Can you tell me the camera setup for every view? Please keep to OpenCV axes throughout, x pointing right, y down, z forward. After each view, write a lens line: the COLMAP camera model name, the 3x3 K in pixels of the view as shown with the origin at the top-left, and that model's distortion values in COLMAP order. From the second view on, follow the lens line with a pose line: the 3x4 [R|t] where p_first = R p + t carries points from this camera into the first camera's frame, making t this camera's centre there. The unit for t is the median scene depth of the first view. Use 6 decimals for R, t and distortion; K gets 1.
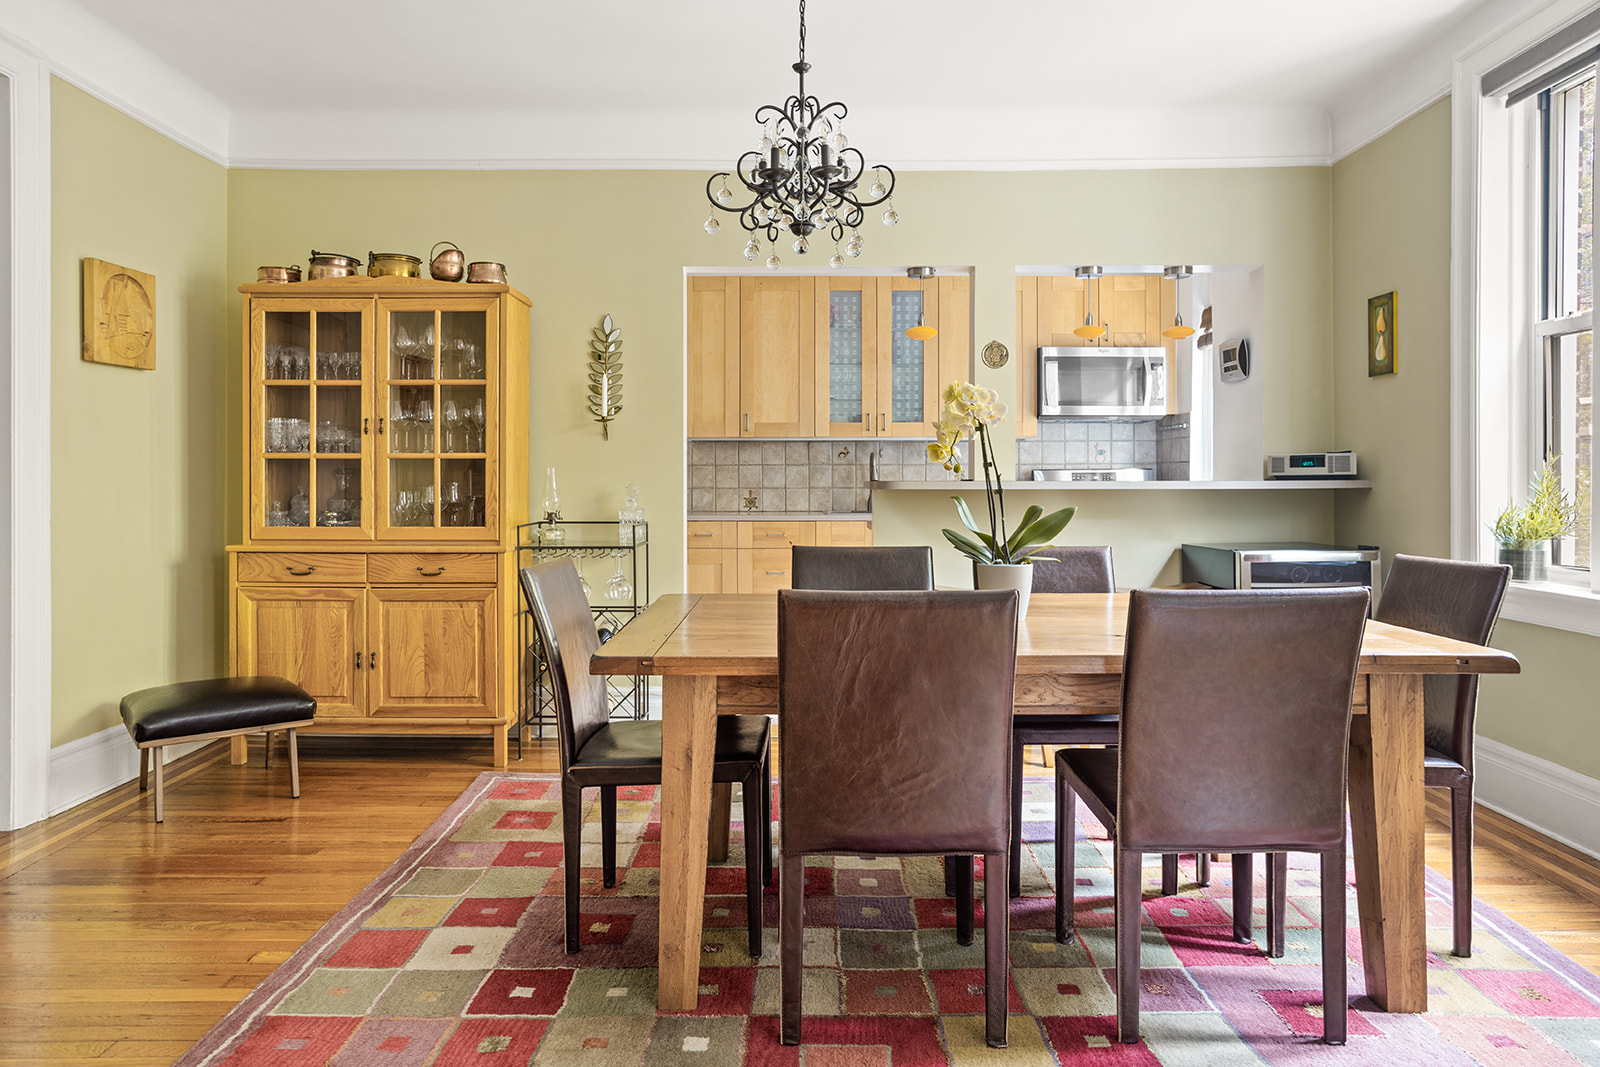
lens RADIAL K [[989.3, 0, 798.6], [0, 989.3, 480.4], [0, 0, 1]] dist [-0.005033, -0.001593]
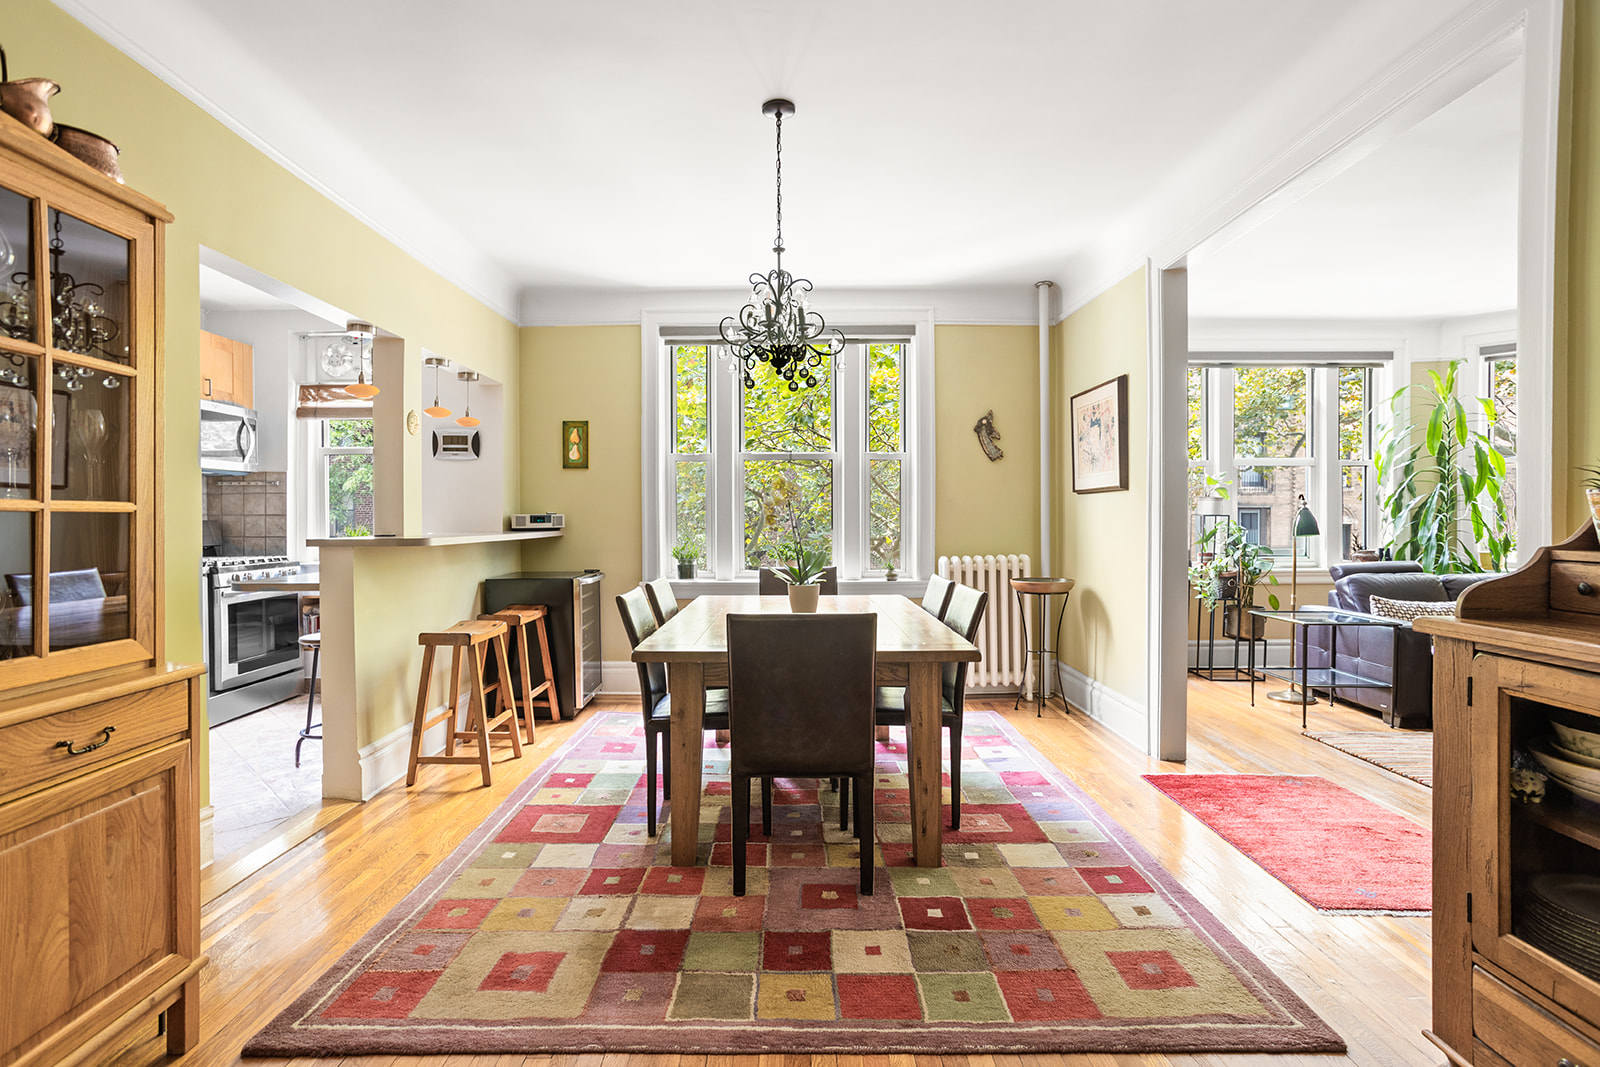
lens RADIAL K [[780.0, 0, 764.8], [0, 780.0, 522.5], [0, 0, 1]] dist [-0.000832, -0.000031]
pose [[0.029577, -0.001607, 0.999561, -0.824902], [0.003004, 0.999994, 0.001519, -0.017535], [-0.999558, 0.002958, 0.029582, 0.722429]]
